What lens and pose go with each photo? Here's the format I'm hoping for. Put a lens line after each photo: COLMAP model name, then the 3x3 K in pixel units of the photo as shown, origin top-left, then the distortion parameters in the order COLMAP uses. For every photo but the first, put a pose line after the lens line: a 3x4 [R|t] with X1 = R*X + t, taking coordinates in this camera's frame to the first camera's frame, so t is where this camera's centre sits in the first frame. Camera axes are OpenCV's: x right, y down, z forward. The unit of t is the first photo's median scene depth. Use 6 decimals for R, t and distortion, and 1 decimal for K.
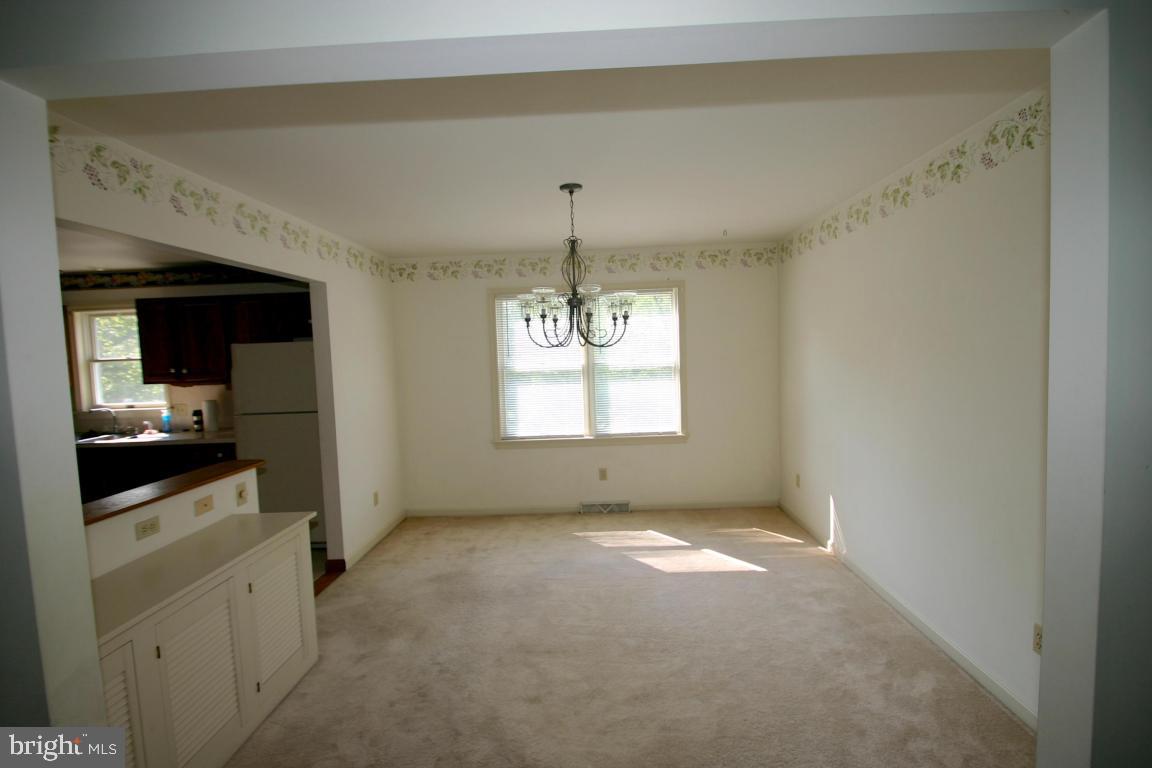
lens RADIAL K [[537.0, 0, 580.7], [0, 537.0, 380.9], [0, 0, 1]] dist [0.005841, -0.002656]
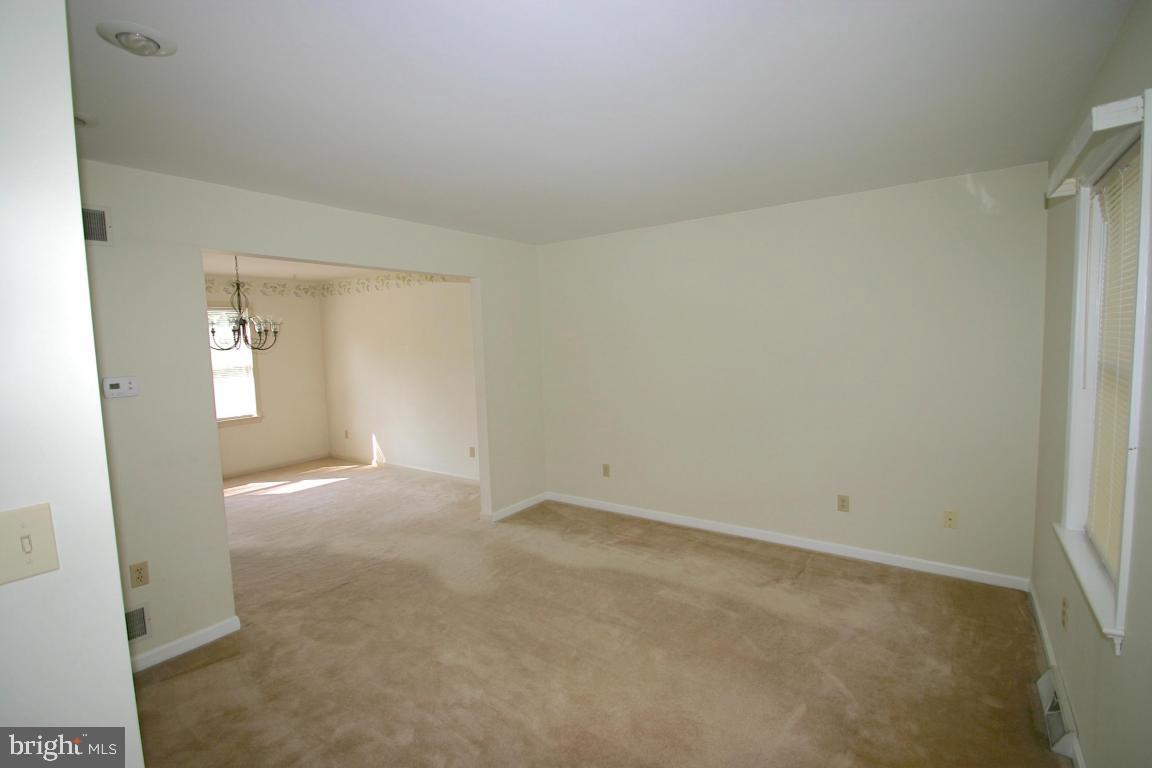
lens RADIAL K [[537.0, 0, 573.6], [0, 537.0, 385.8], [0, 0, 1]] dist [0.005841, -0.002656]
pose [[0.574546, -0.050044, 0.816941, -0.514083], [0.055524, 0.998213, 0.022099, 0.042137], [-0.816587, 0.032663, 0.576297, -0.492272]]
